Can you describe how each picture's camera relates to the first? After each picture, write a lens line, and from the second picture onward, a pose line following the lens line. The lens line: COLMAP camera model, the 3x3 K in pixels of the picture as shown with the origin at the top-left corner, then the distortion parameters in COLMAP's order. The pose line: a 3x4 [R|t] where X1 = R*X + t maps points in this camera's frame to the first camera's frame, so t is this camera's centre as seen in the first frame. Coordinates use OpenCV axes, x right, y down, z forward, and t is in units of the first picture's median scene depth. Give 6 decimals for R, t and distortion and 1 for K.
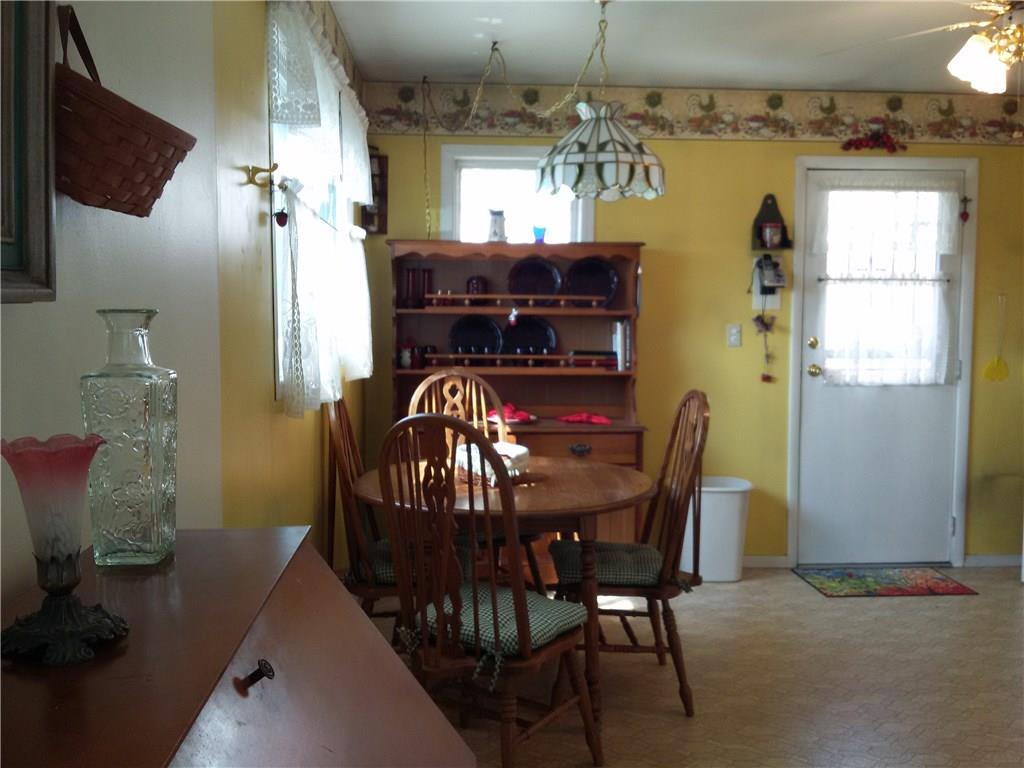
lens RADIAL K [[964.7, 0, 515.0], [0, 964.7, 381.4], [0, 0, 1]] dist [0.101632, -0.233209]
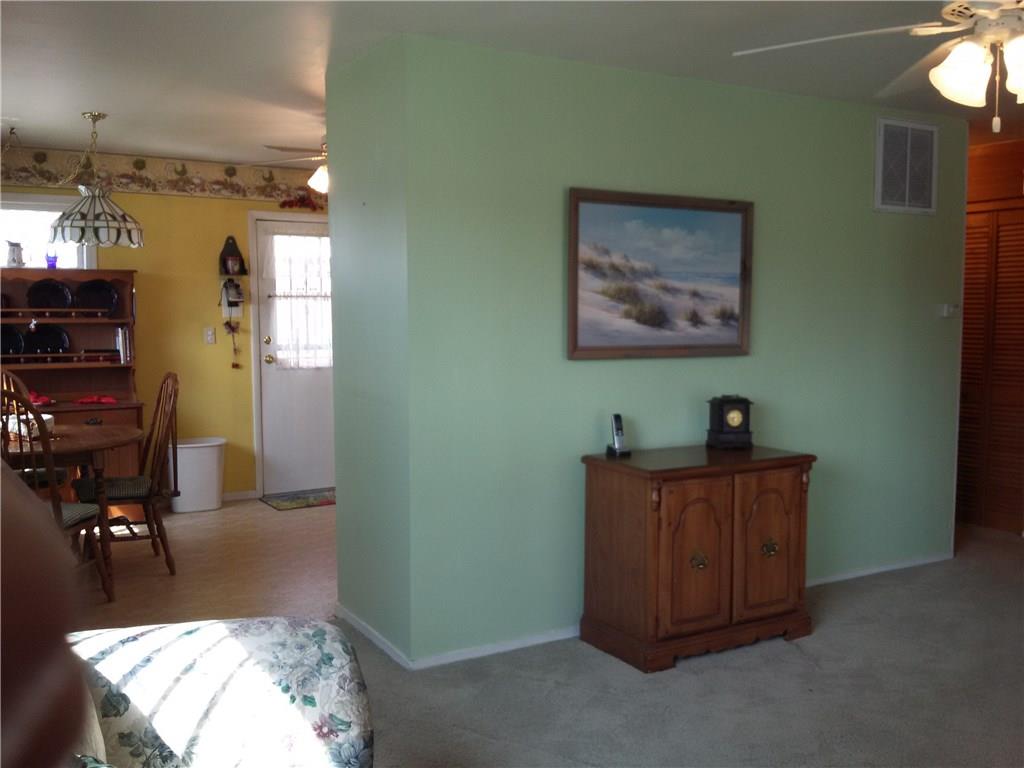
lens RADIAL K [[964.7, 0, 515.0], [0, 964.7, 381.4], [0, 0, 1]] dist [0.101632, -0.233209]
pose [[0.889594, -0.042534, 0.454767, -0.024195], [0.040986, 0.999072, 0.013269, 0.017968], [-0.454909, 0.006835, 0.890511, -0.460988]]
